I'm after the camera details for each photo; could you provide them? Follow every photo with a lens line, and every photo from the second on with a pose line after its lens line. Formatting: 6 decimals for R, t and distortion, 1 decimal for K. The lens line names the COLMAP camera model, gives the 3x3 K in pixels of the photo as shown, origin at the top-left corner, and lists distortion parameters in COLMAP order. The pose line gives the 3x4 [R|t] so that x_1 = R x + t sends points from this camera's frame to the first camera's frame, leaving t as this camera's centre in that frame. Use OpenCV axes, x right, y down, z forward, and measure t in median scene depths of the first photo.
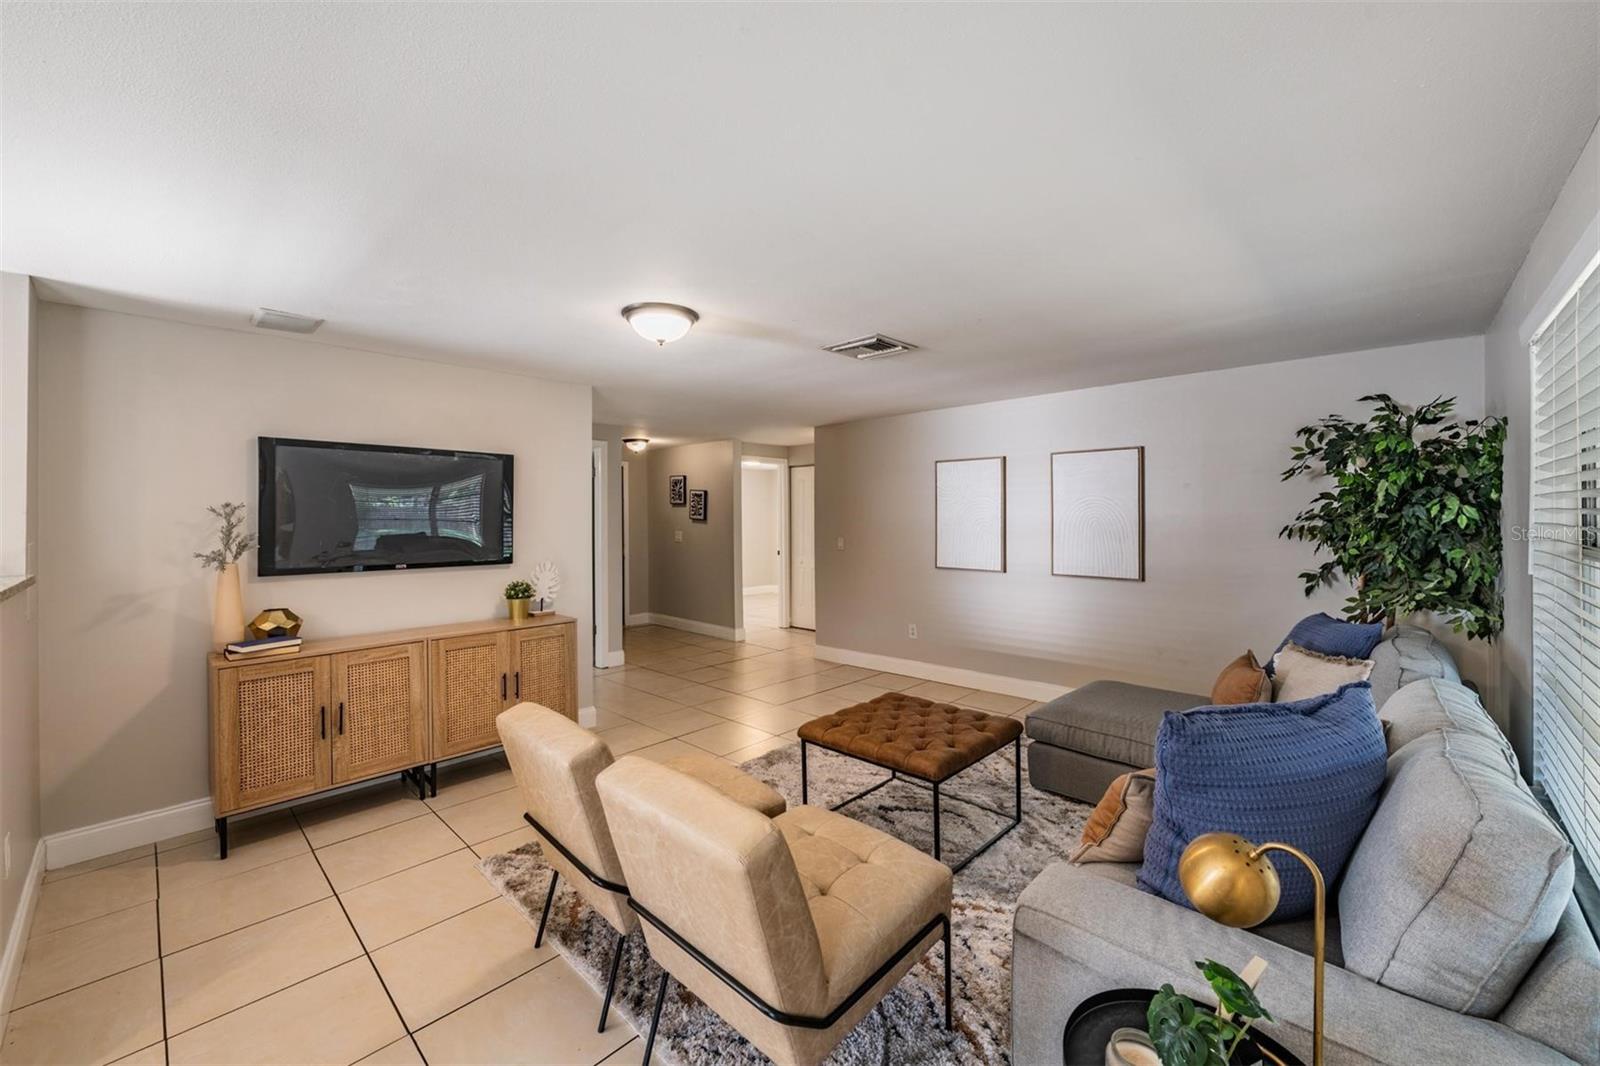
lens RADIAL K [[632.2, 0, 800.0], [0, 632.2, 533.0], [0, 0, 1]] dist [-0.009364, 0.000027]
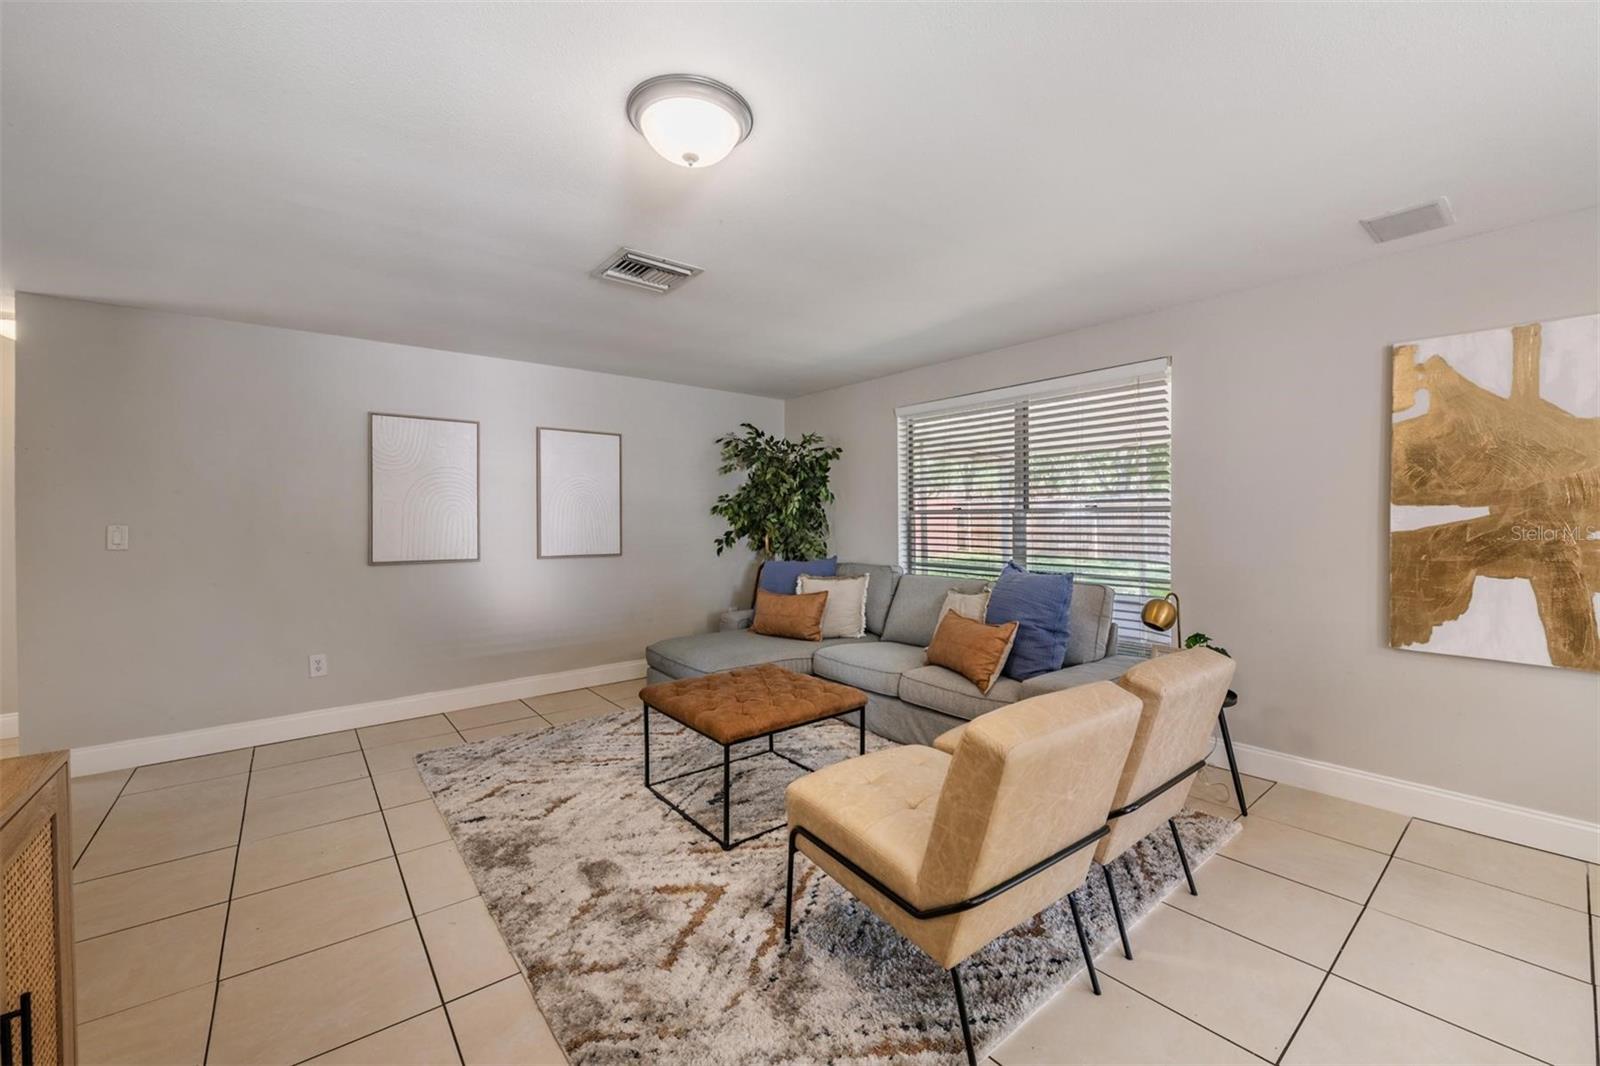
lens RADIAL K [[632.2, 0, 800.0], [0, 632.2, 533.0], [0, 0, 1]] dist [-0.009364, 0.000027]
pose [[0.129705, -0.013891, 0.991455, -0.611145], [0.030508, 0.999484, 0.010013, 0.041140], [-0.991083, 0.028949, 0.130062, 0.625702]]
